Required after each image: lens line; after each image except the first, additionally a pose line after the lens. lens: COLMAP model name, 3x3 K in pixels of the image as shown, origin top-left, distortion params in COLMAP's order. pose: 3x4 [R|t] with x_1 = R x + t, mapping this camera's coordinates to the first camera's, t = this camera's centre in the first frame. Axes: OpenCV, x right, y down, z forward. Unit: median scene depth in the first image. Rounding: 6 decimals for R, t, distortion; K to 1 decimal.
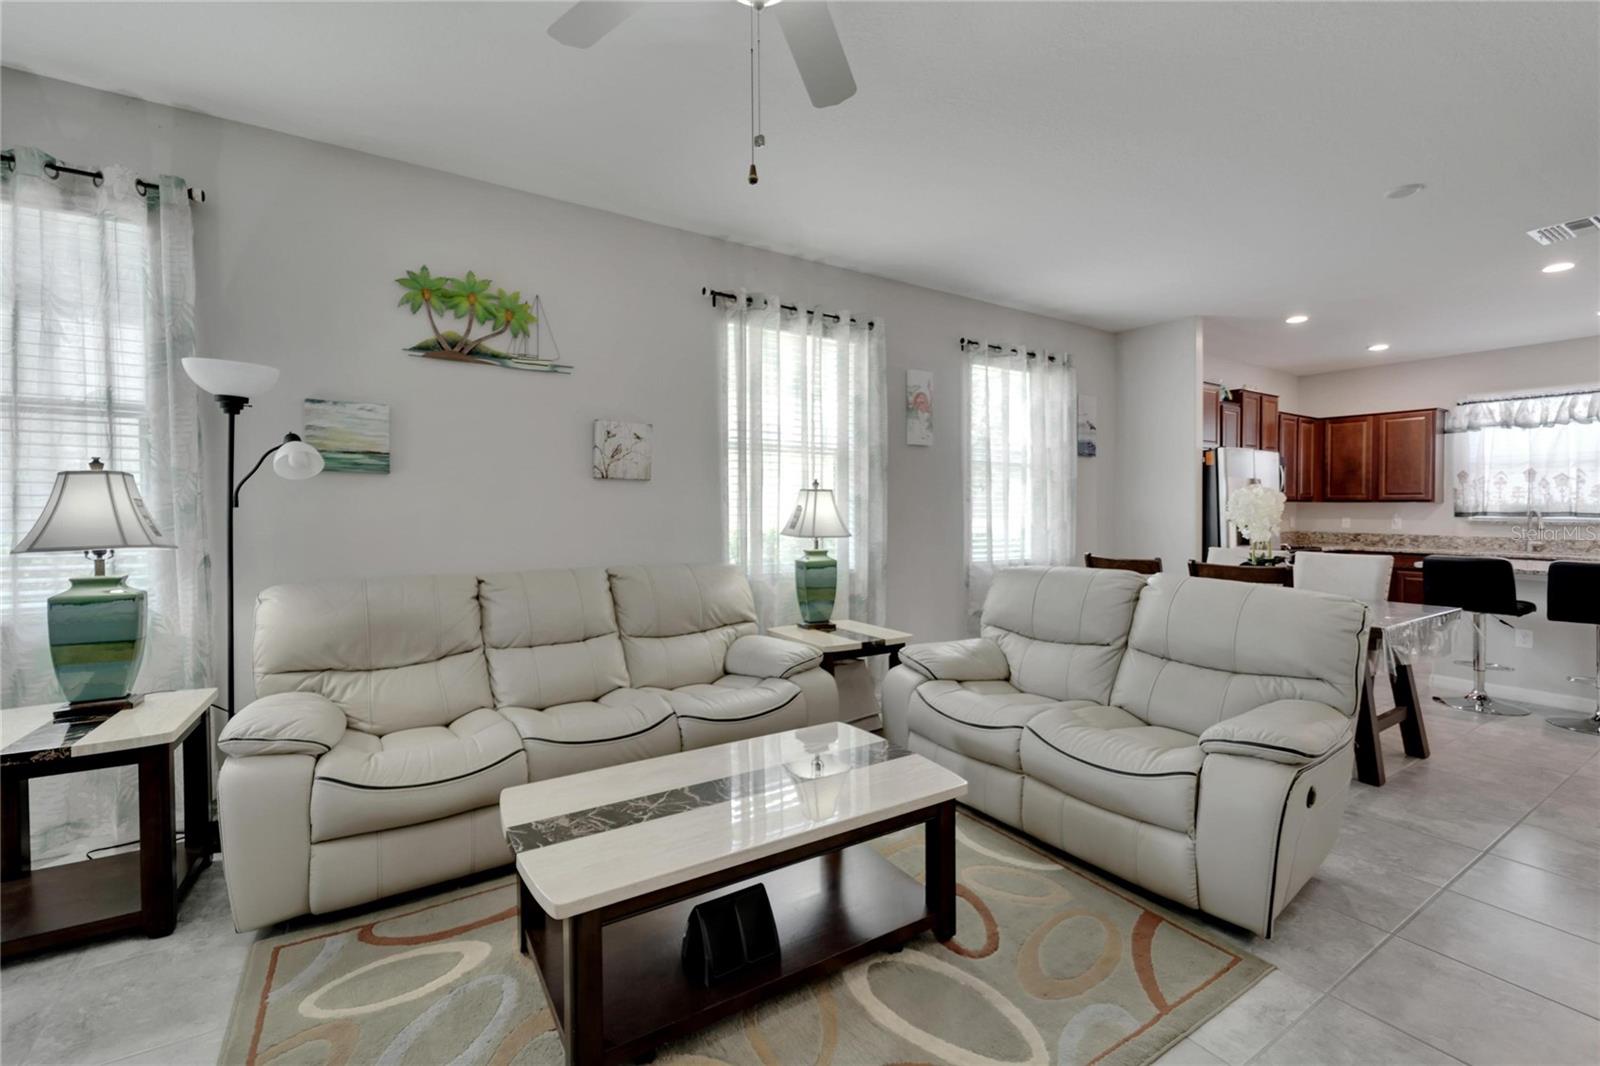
lens RADIAL K [[665.5, 0, 808.1], [0, 665.5, 519.7], [0, 0, 1]] dist [0.000774, -0.001268]
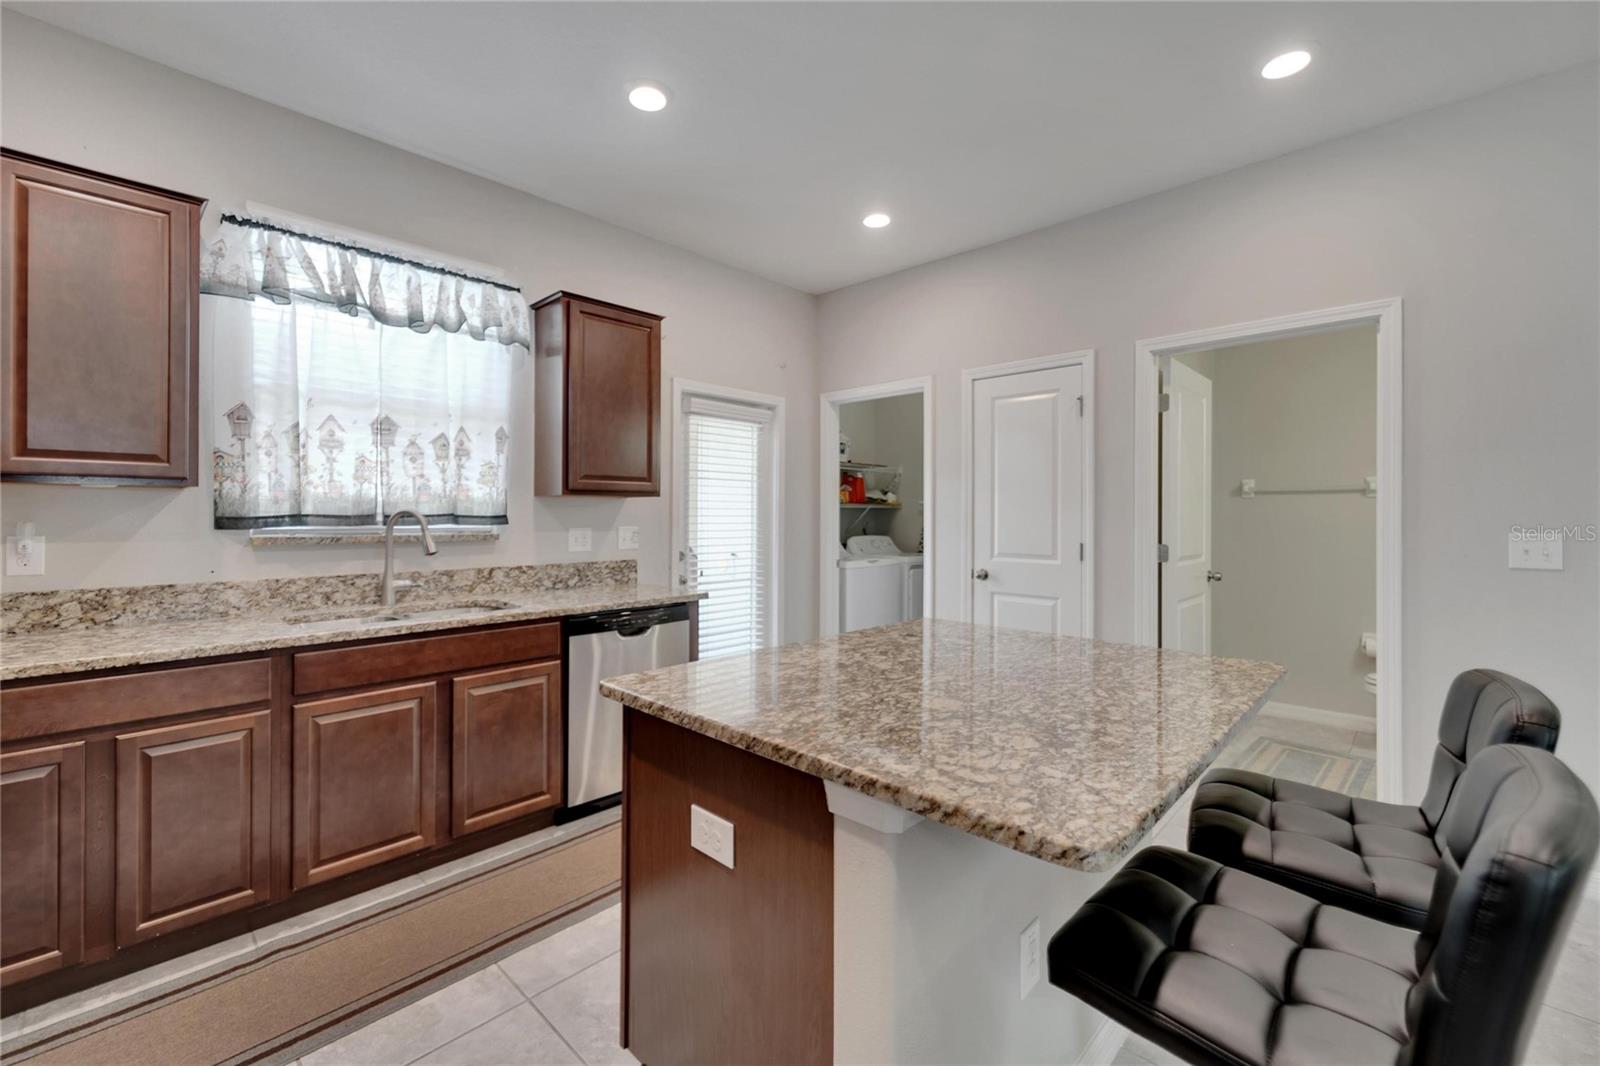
lens RADIAL K [[665.5, 0, 784.7], [0, 665.5, 511.1], [0, 0, 1]] dist [0.000774, -0.001268]
pose [[-0.235270, -0.009373, 0.971885, 0.856850], [0.007314, 0.999908, 0.011414, -0.024798], [-0.971902, 0.009794, -0.235180, 1.228516]]
